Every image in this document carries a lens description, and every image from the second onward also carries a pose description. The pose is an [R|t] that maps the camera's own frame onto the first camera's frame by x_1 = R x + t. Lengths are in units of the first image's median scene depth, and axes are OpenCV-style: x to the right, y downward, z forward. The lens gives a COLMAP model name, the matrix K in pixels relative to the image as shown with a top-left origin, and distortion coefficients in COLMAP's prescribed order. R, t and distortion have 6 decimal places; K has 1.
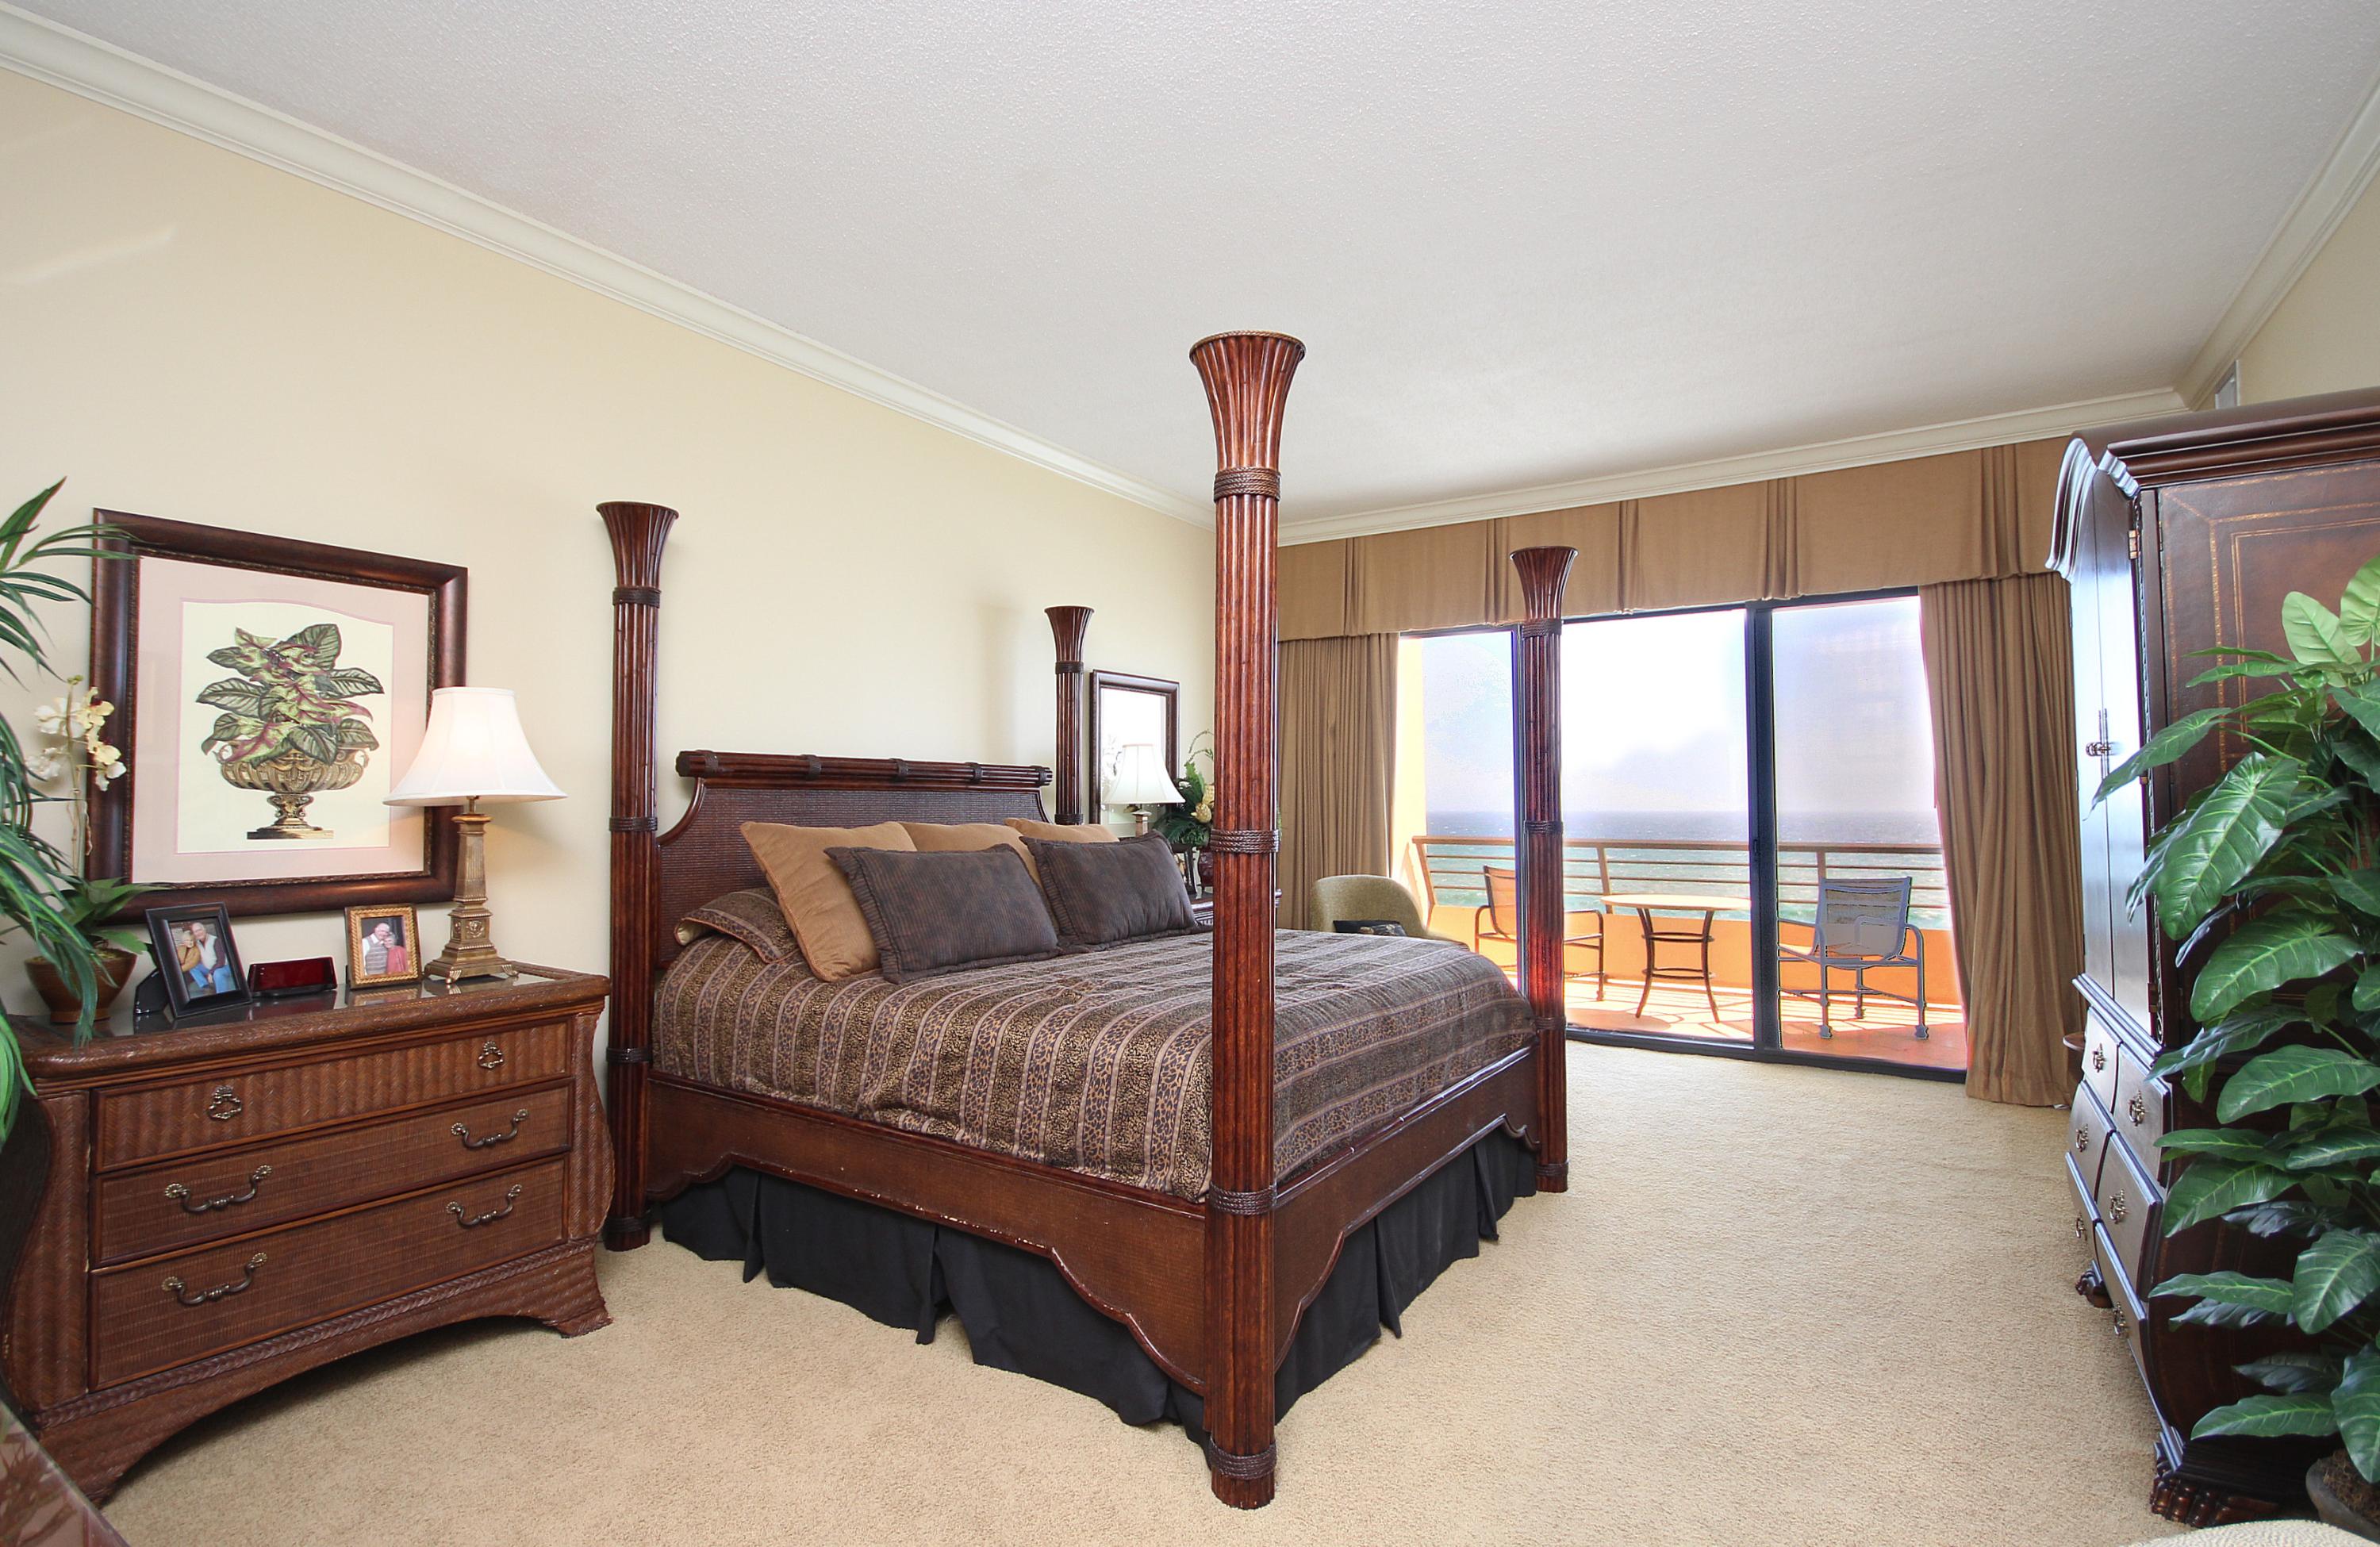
lens RADIAL K [[1122.1, 0, 1190.0], [0, 1122.1, 773.5], [0, 0, 1]] dist [-0.000814, -0.000113]
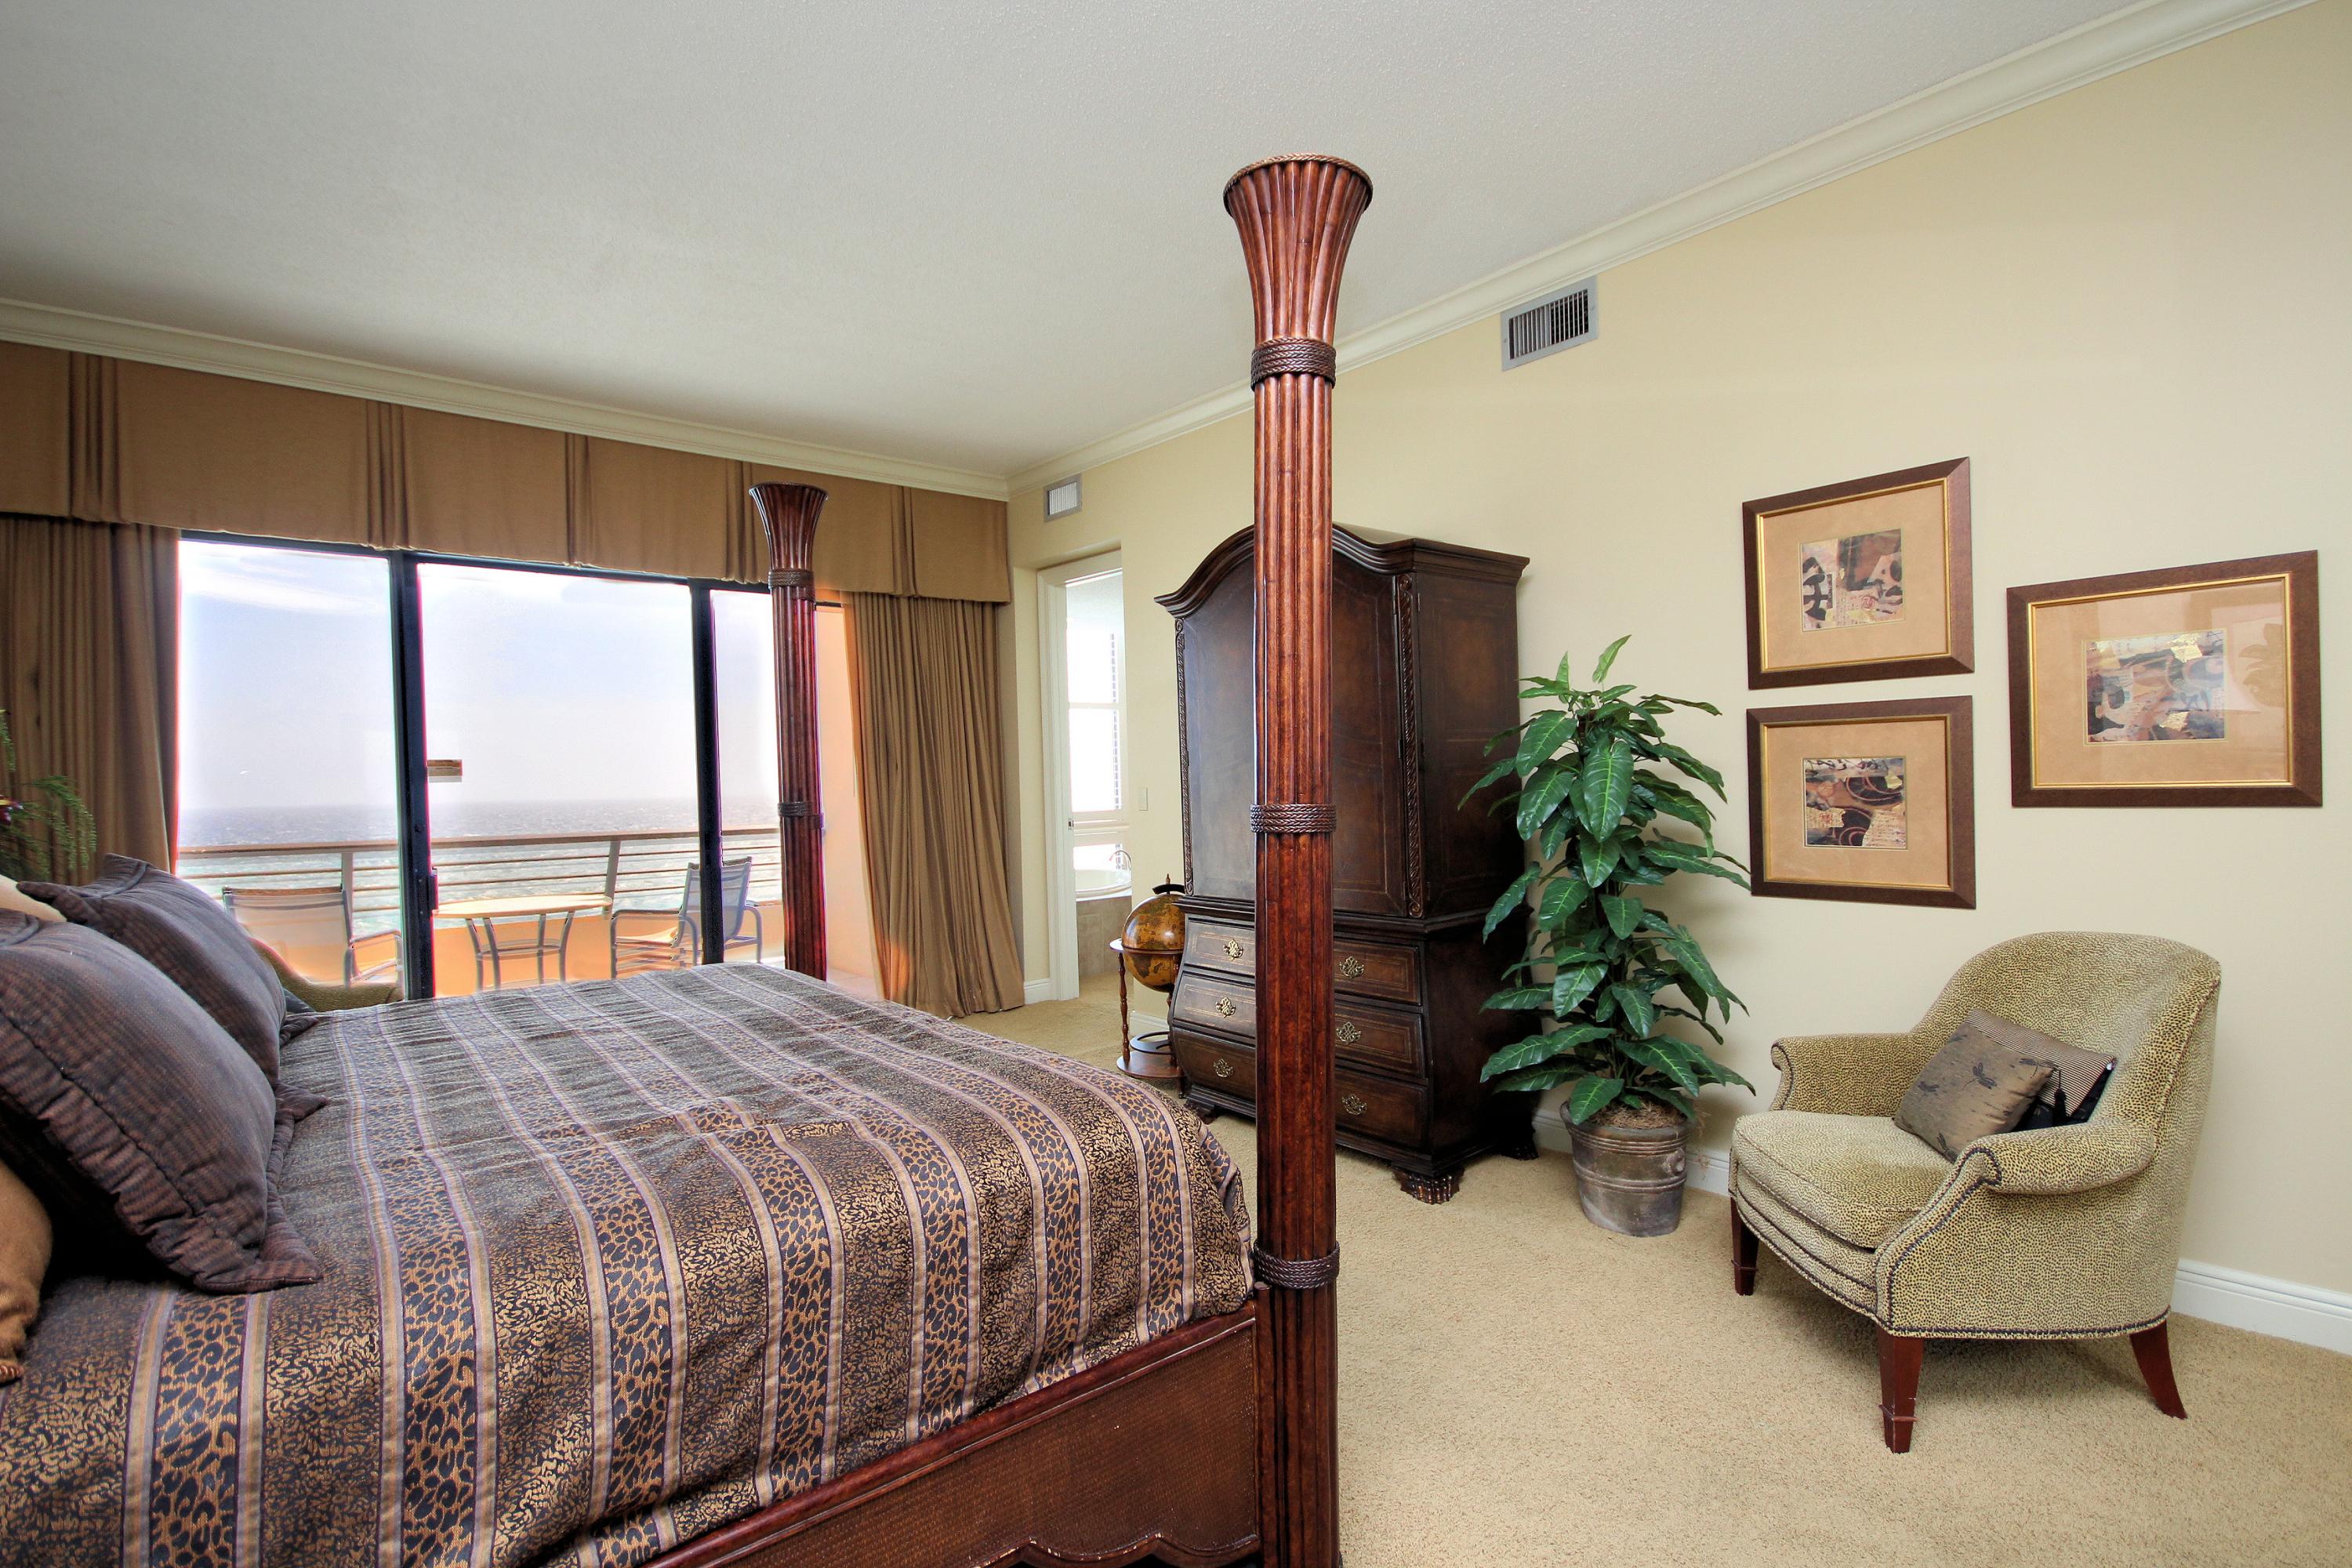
lens RADIAL K [[1071.8, 0, 1183.5], [0, 1071.8, 802.9], [0, 0, 1]] dist [-0.000423, -0.000158]
pose [[0.286804, -0.025445, 0.957651, -0.560176], [-0.003000, 0.999618, 0.027459, 0.024009], [-0.957985, -0.010748, 0.286618, 0.692390]]
